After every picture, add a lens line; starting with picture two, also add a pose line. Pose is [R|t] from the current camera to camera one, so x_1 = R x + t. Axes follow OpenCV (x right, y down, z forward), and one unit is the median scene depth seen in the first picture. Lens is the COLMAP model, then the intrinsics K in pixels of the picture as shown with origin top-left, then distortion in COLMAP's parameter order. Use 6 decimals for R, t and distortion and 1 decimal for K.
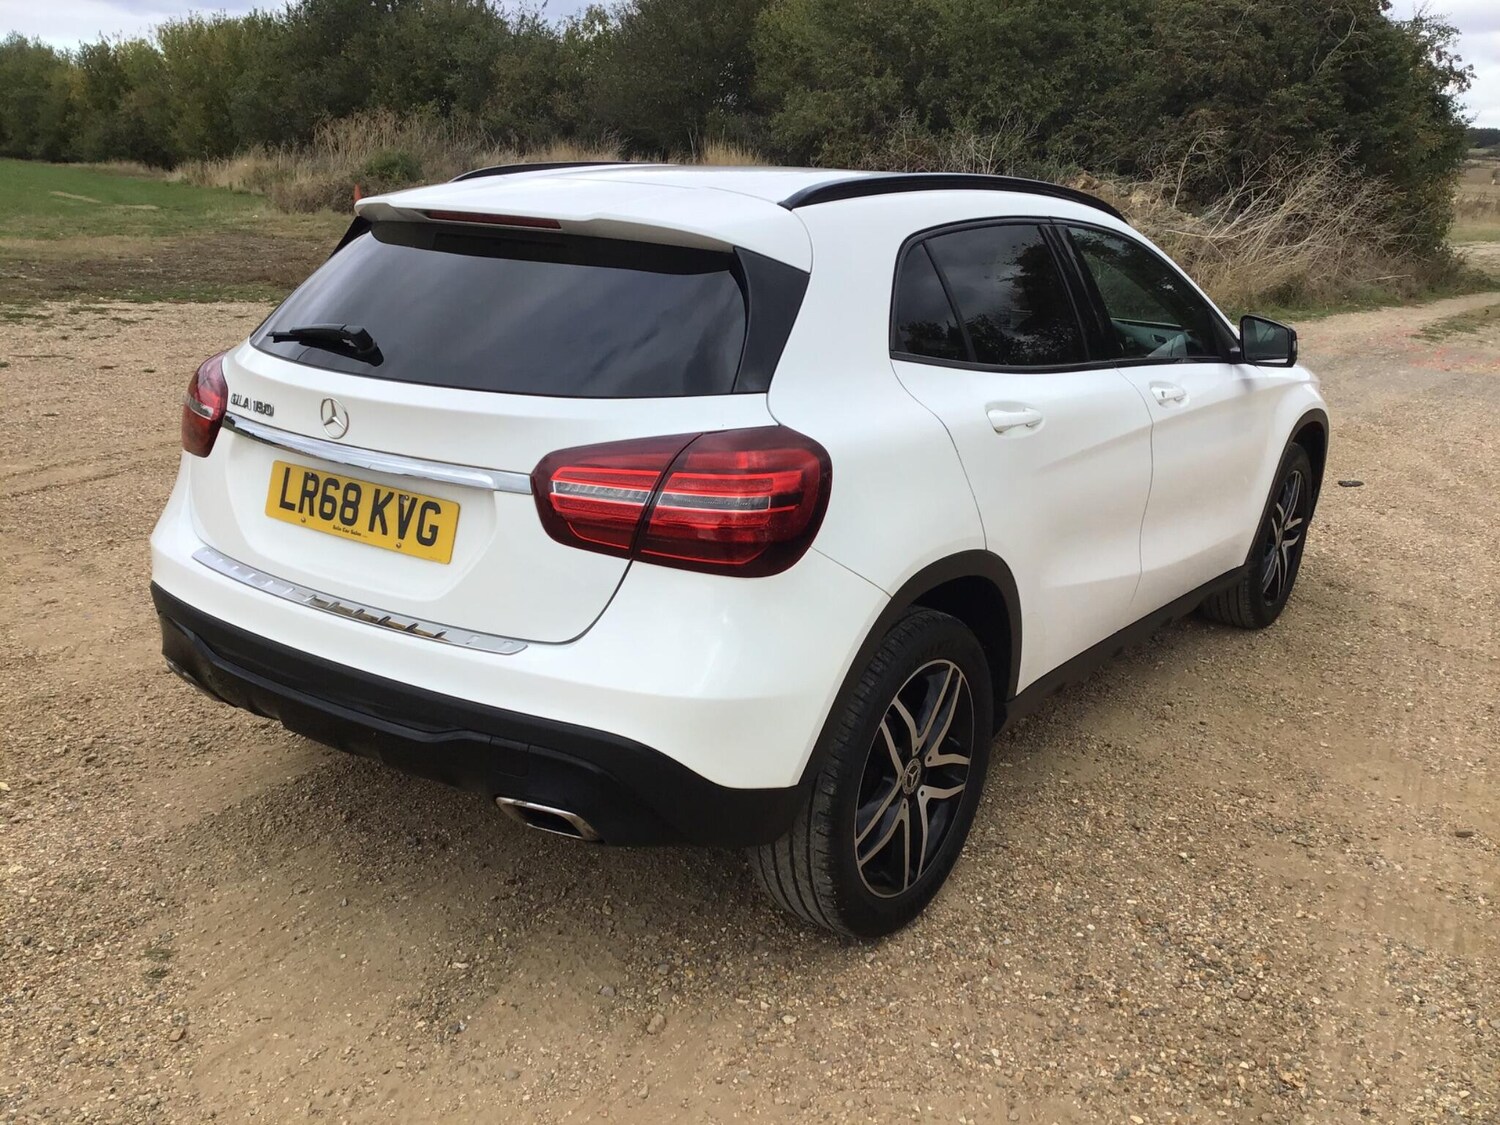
lens RADIAL K [[1341.2, 0, 759.0], [0, 1341.2, 566.0], [0, 0, 1]] dist [0.101498, -0.159551]
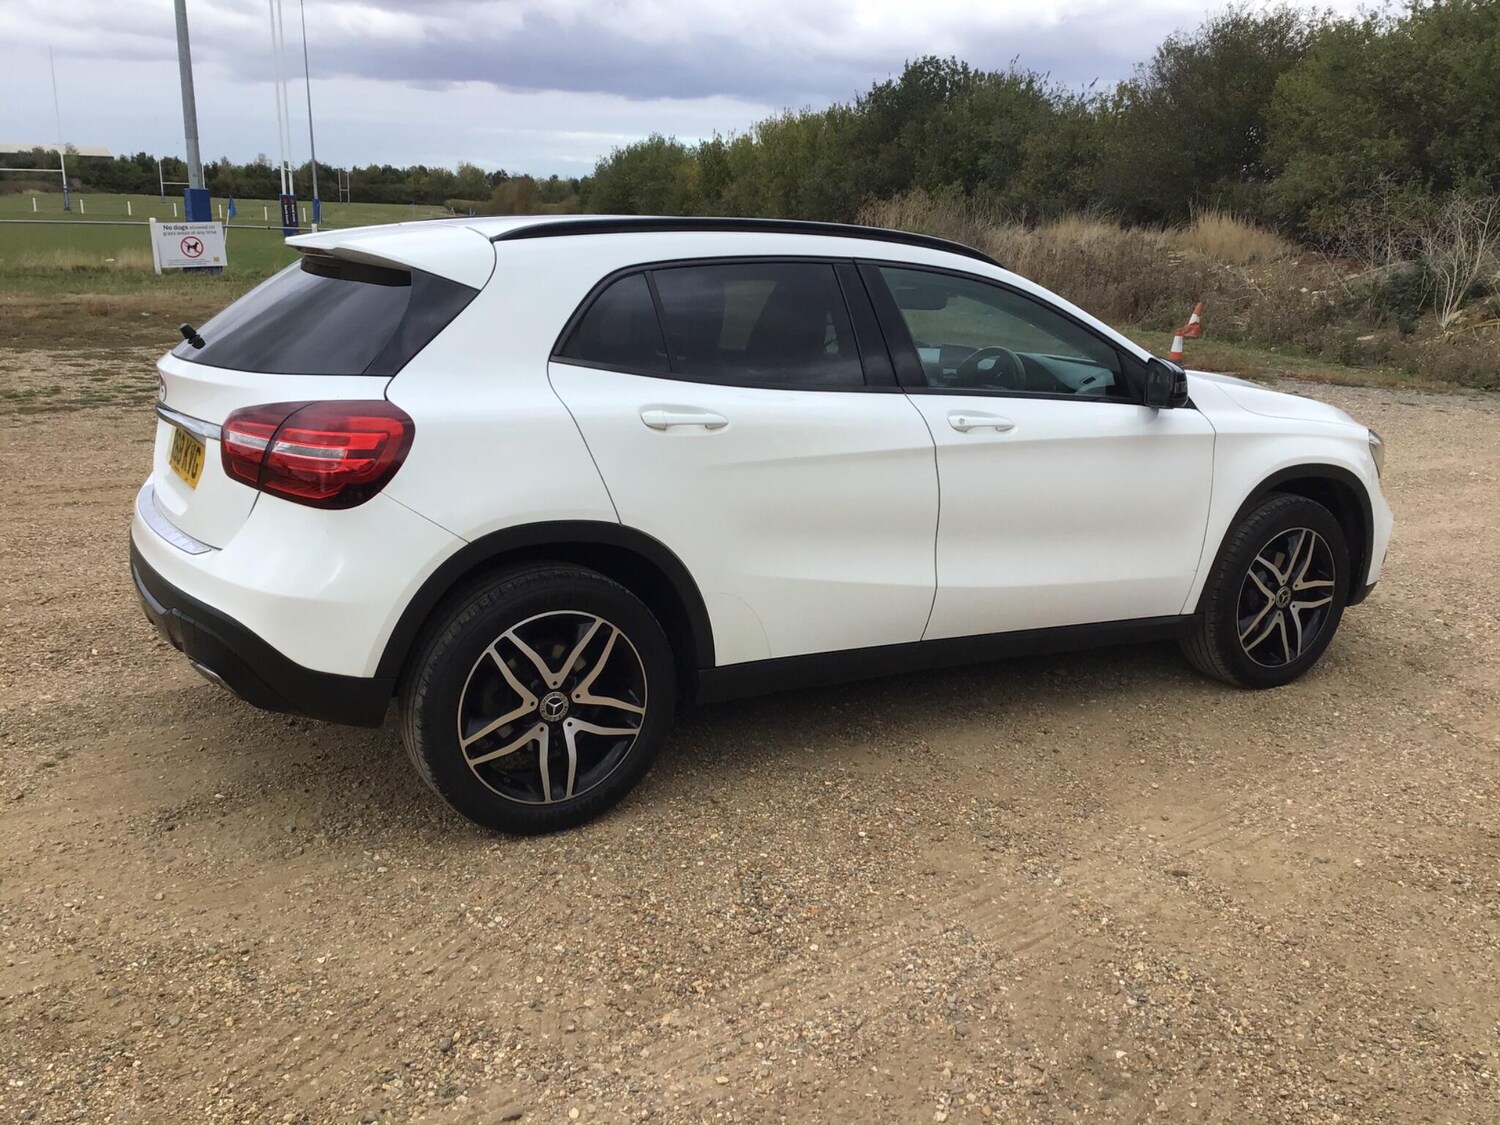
lens RADIAL K [[1341.2, 0, 759.0], [0, 1341.2, 566.0], [0, 0, 1]] dist [0.101498, -0.159551]
pose [[0.913306, 0.087608, -0.397739, 0.688047], [-0.108536, 0.993629, -0.030364, 0.043483], [0.392545, 0.070900, 0.916996, -0.040928]]
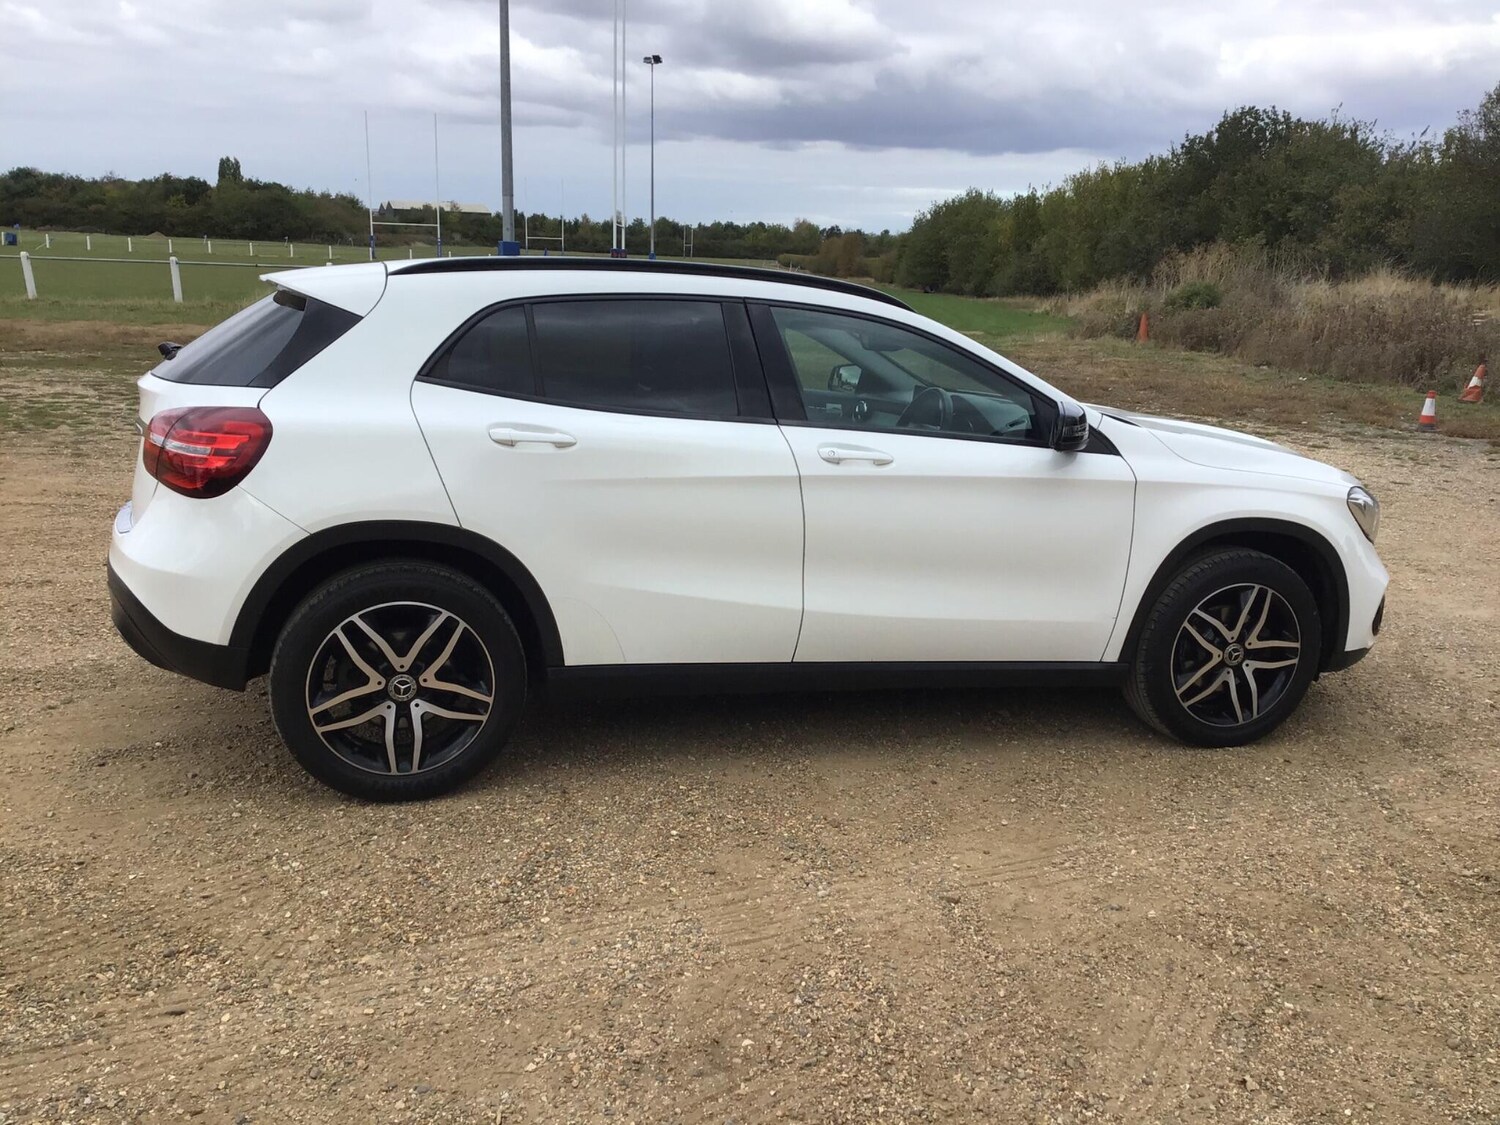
lens RADIAL K [[1341.2, 0, 759.0], [0, 1341.2, 566.0], [0, 0, 1]] dist [0.101498, -0.159551]
pose [[0.791186, 0.124640, -0.598739, 1.093039], [-0.180470, 0.982998, -0.033844, 0.015815], [0.584341, 0.134831, 0.800229, 0.099081]]
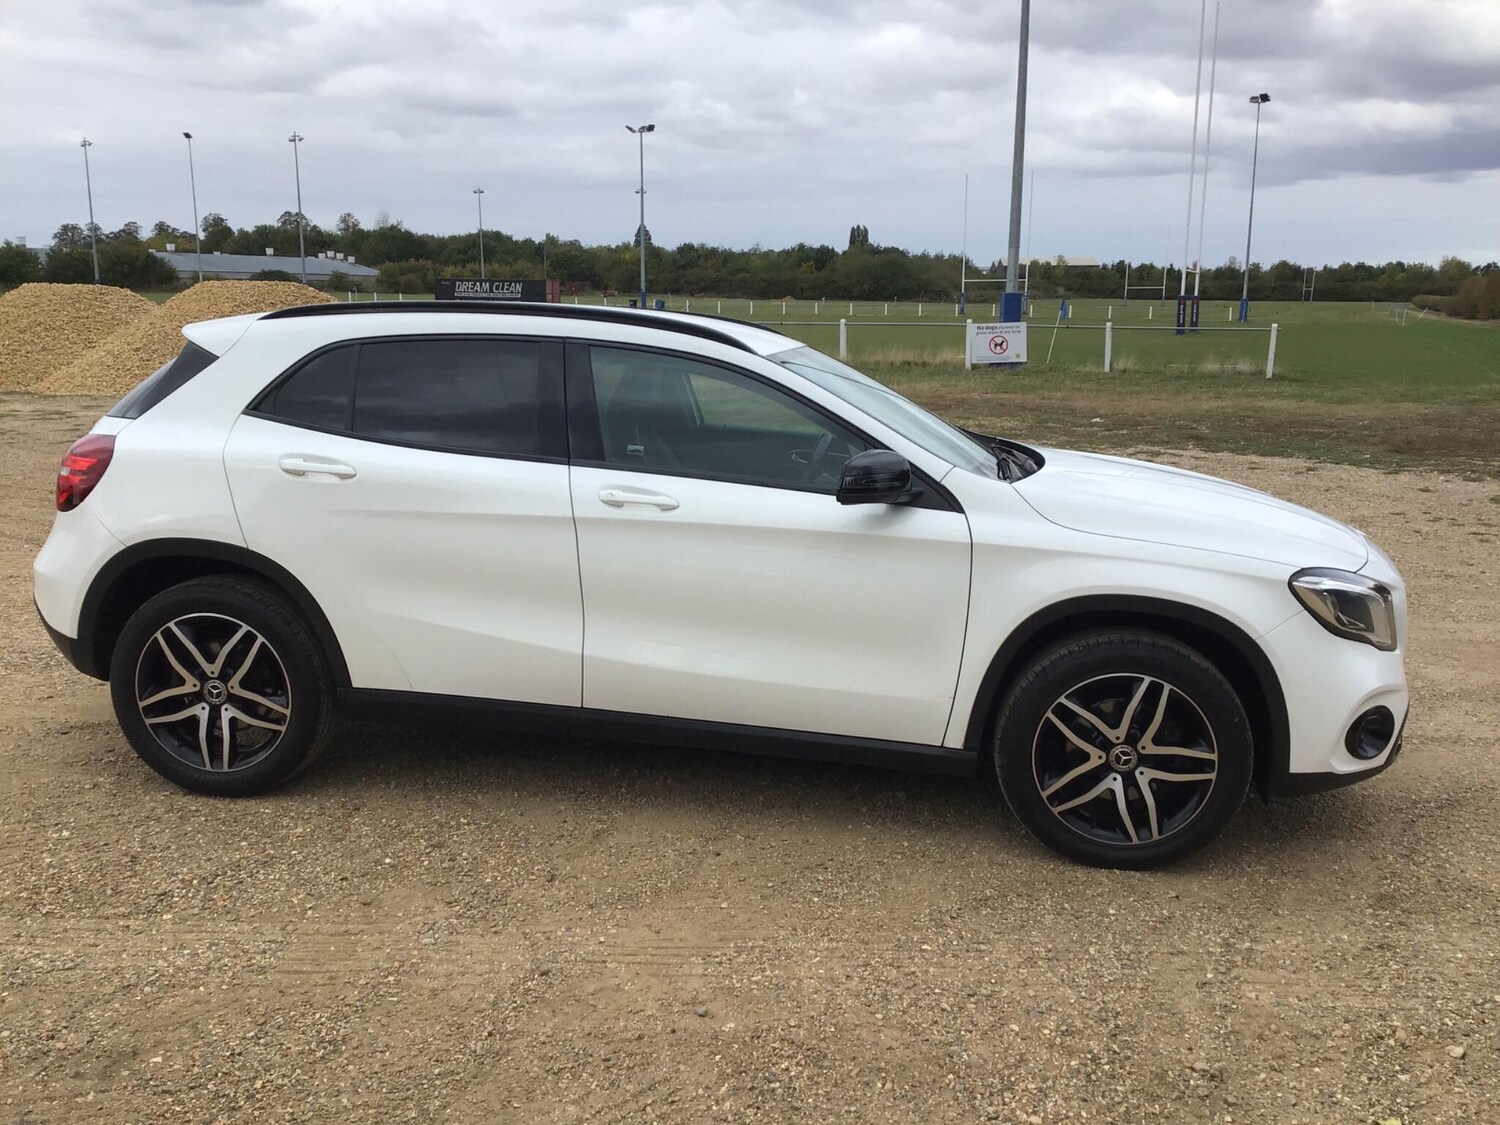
lens RADIAL K [[1332.5, 0, 756.3], [0, 1332.5, 567.3], [0, 0, 1]] dist [0.131464, -0.234078]
pose [[0.456179, 0.142626, -0.878384, 1.535694], [-0.251338, 0.967535, 0.026572, -0.152427], [0.853657, 0.208650, 0.477217, 0.704372]]
